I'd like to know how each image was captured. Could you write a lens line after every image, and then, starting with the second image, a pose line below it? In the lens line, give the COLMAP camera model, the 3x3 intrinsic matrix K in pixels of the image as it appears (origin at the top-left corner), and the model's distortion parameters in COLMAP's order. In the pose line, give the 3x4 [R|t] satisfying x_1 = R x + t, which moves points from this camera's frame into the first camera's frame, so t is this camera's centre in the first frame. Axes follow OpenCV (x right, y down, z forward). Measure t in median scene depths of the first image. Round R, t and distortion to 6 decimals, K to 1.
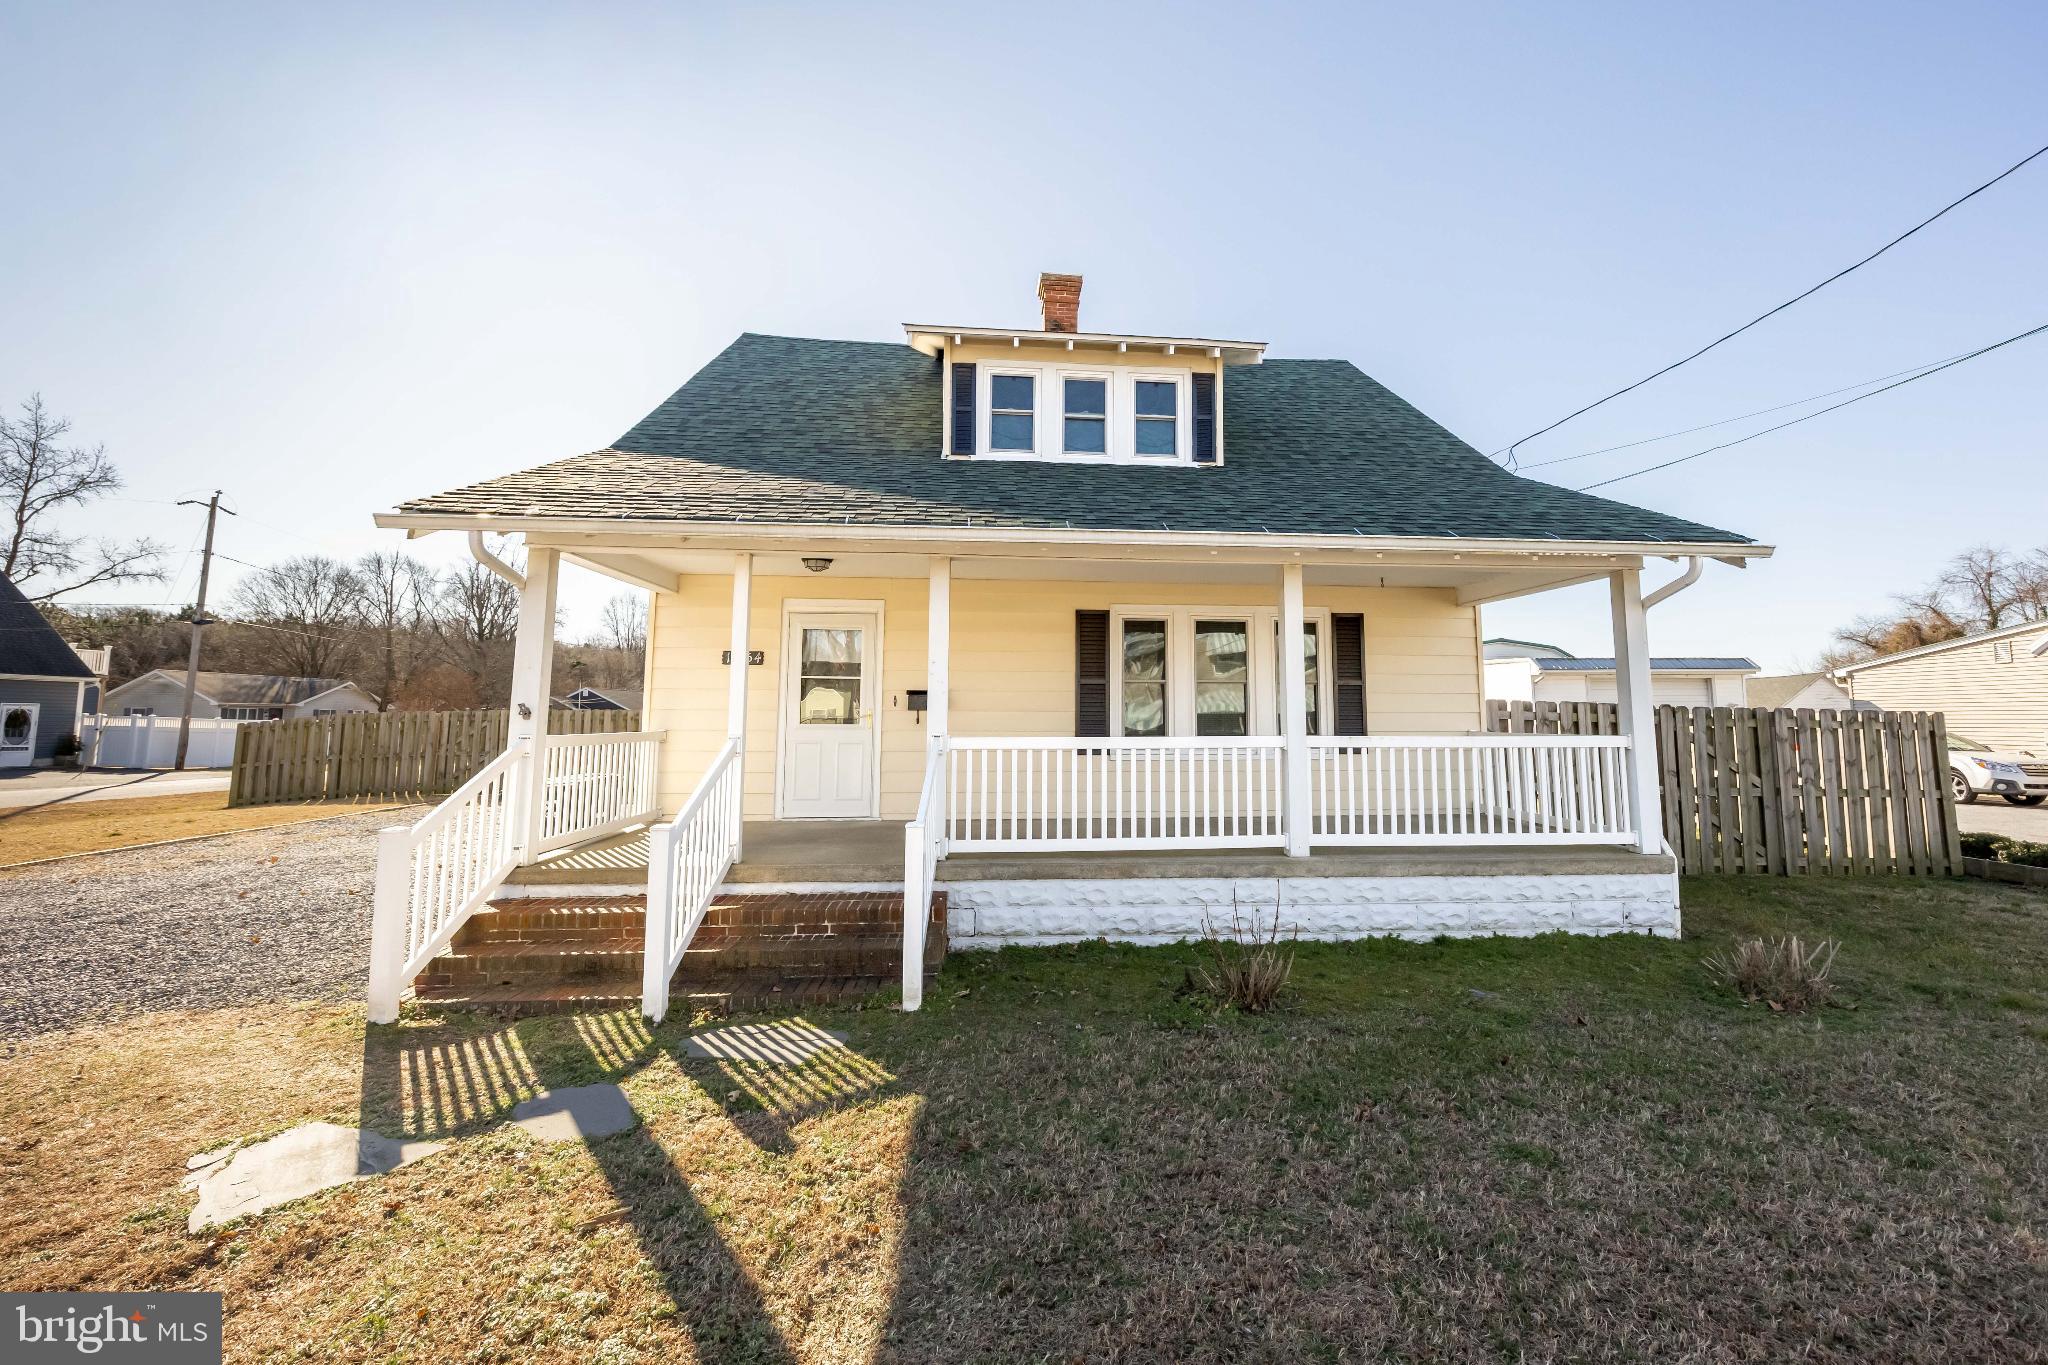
lens RADIAL K [[824.9, 0, 1063.0], [0, 824.9, 644.3], [0, 0, 1]] dist [0.010659, 0.000249]
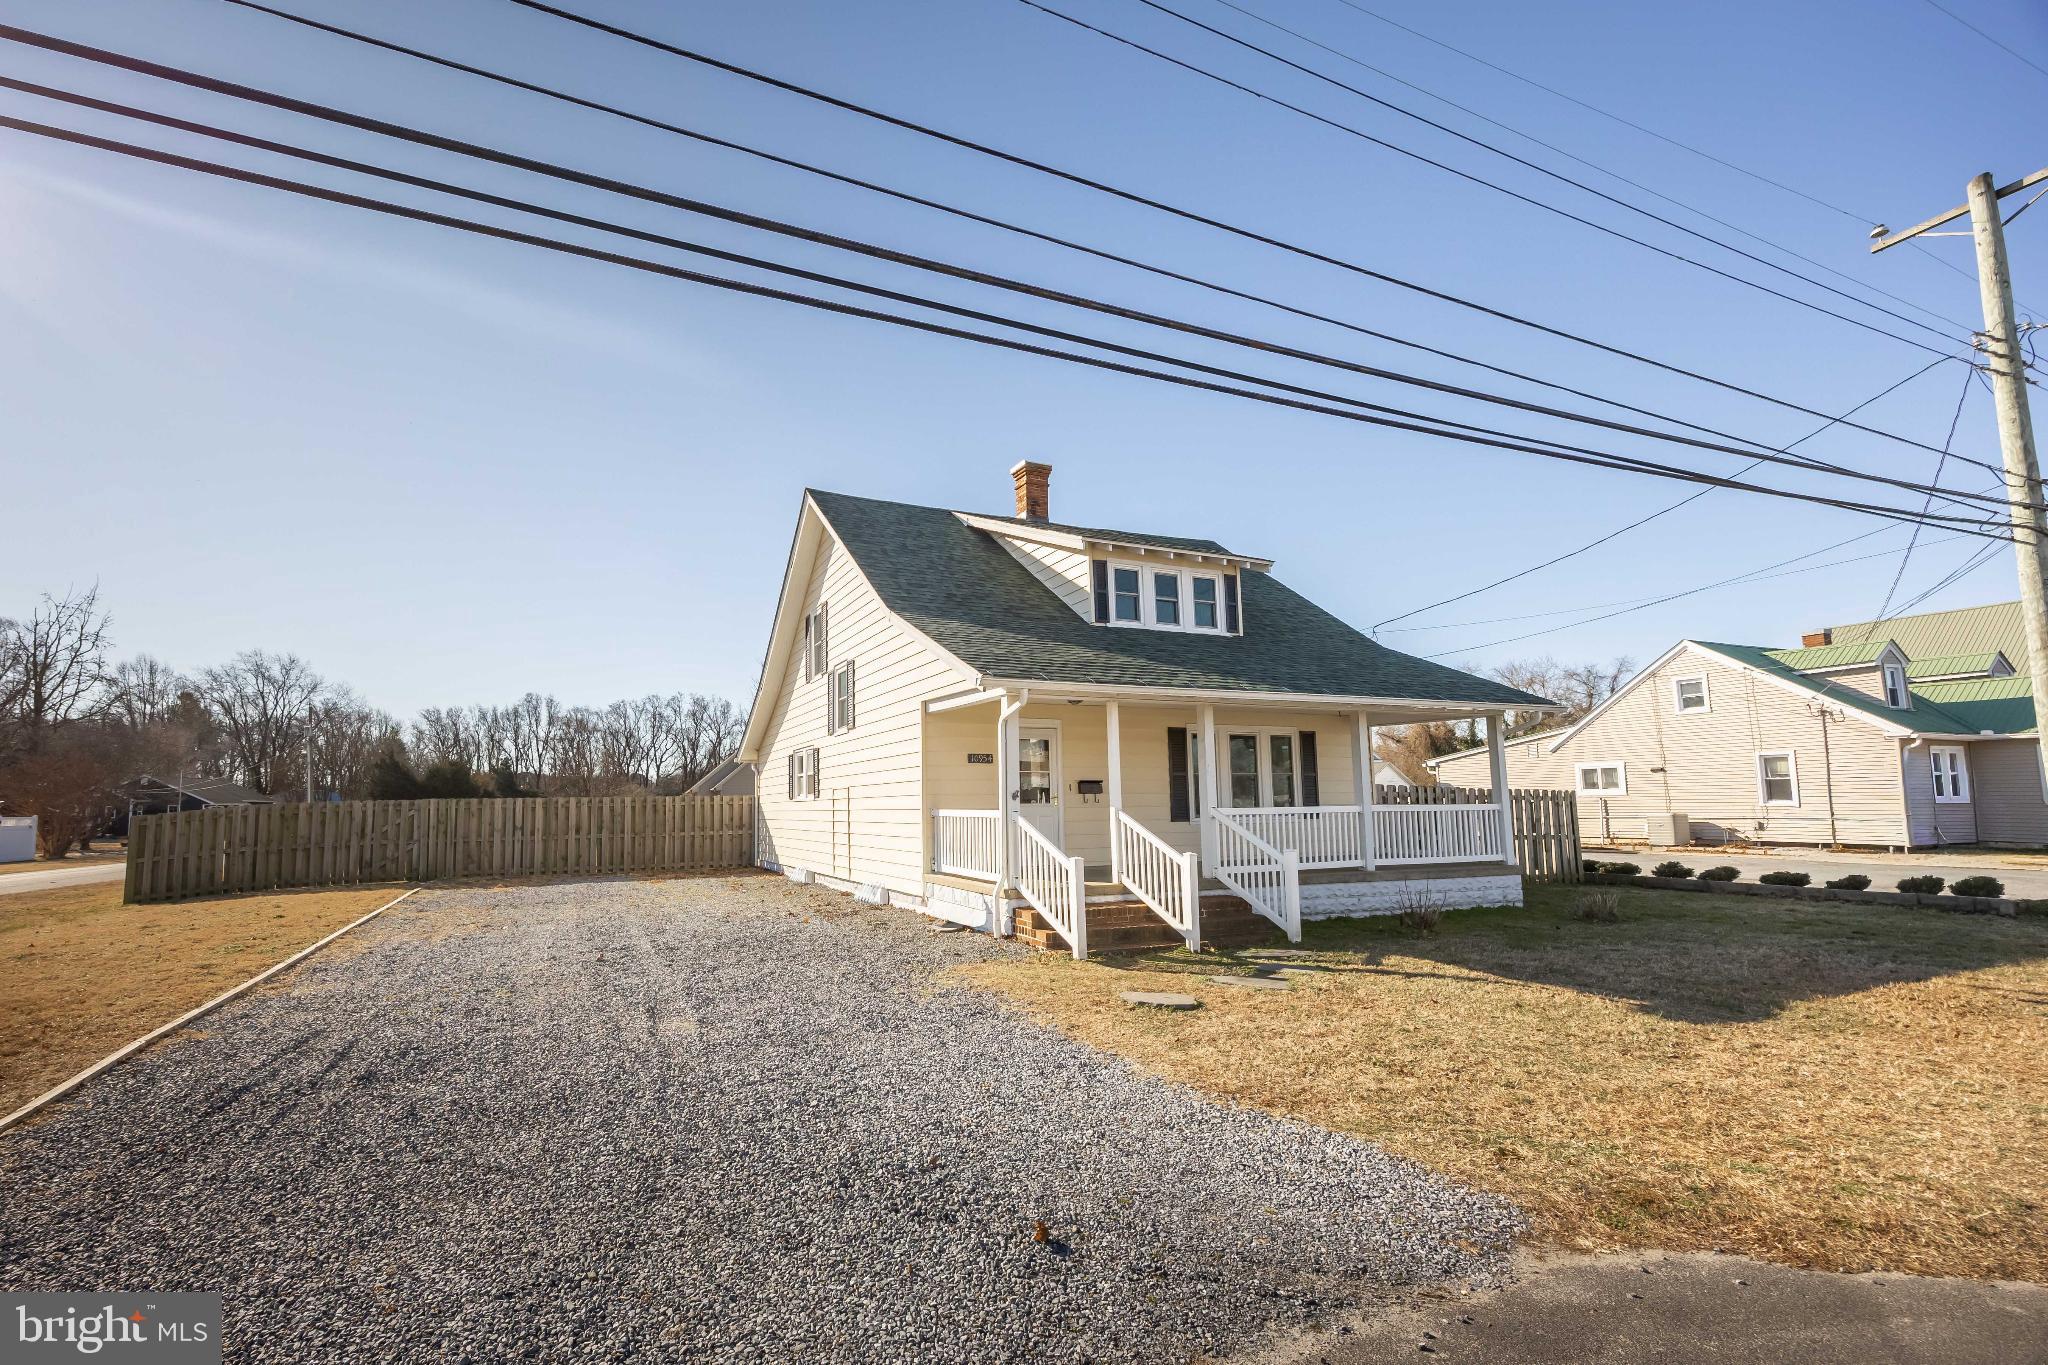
lens RADIAL K [[861.3, 0, 898.5], [0, 861.3, 724.0], [0, 0, 1]] dist [0.011290, -0.000199]
pose [[0.961206, 0.014020, 0.275474, -0.916196], [-0.012972, 0.999900, -0.005625, -0.032694], [-0.275525, 0.001834, 0.961292, -0.405215]]
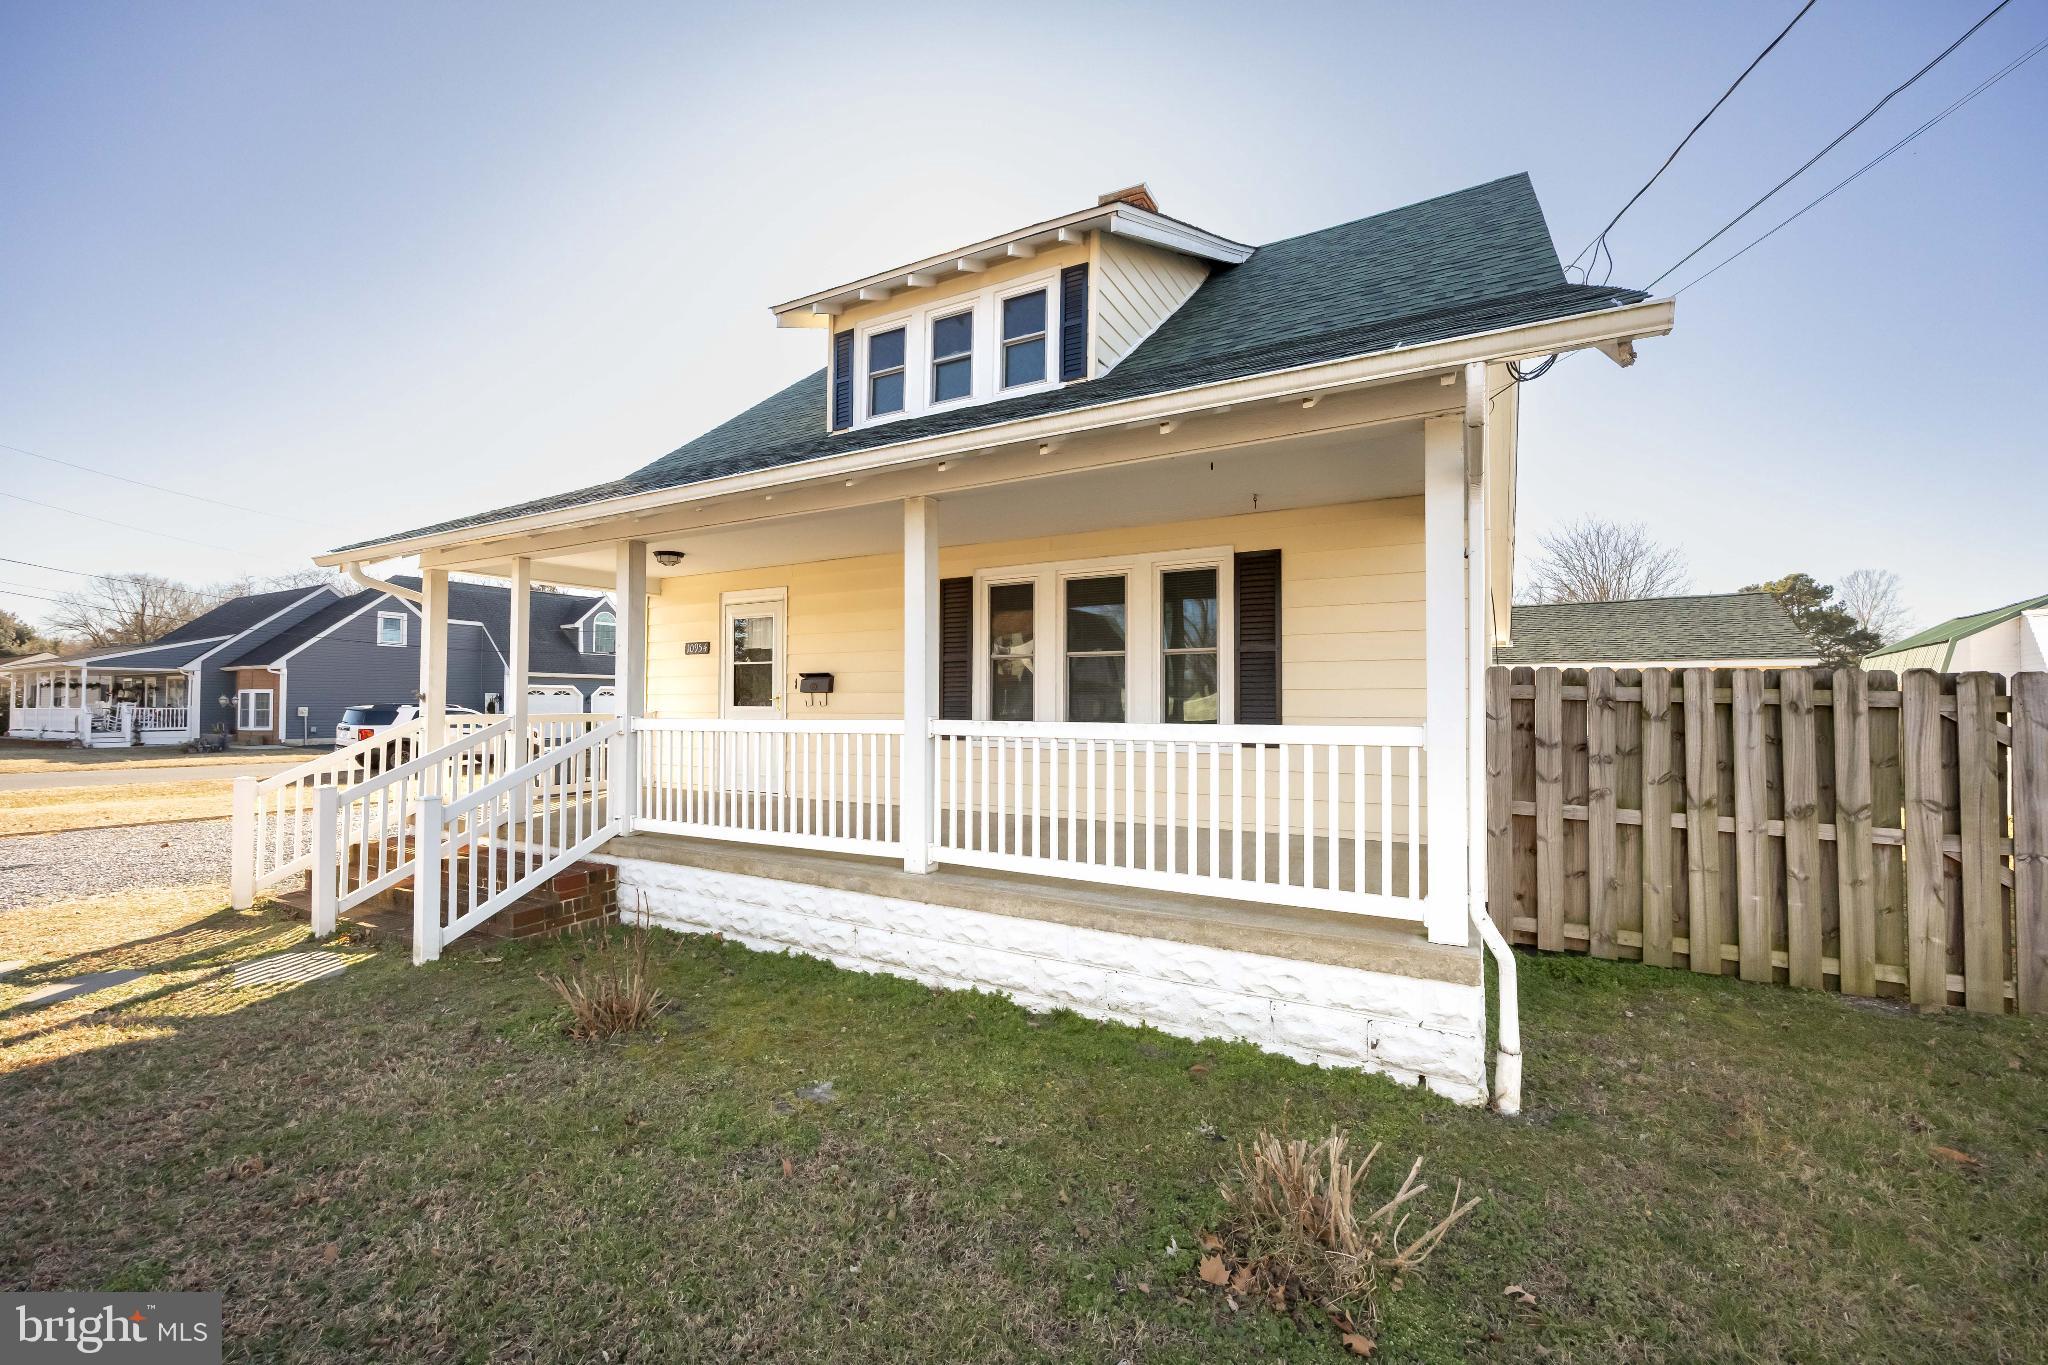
lens RADIAL K [[824.9, 0, 1035.5], [0, 824.9, 675.8], [0, 0, 1]] dist [0.010659, 0.000249]
pose [[0.825102, -0.018223, -0.564689, 0.611471], [0.047995, 0.998128, 0.037919, 0.033972], [0.562941, -0.058389, 0.824432, 0.317139]]
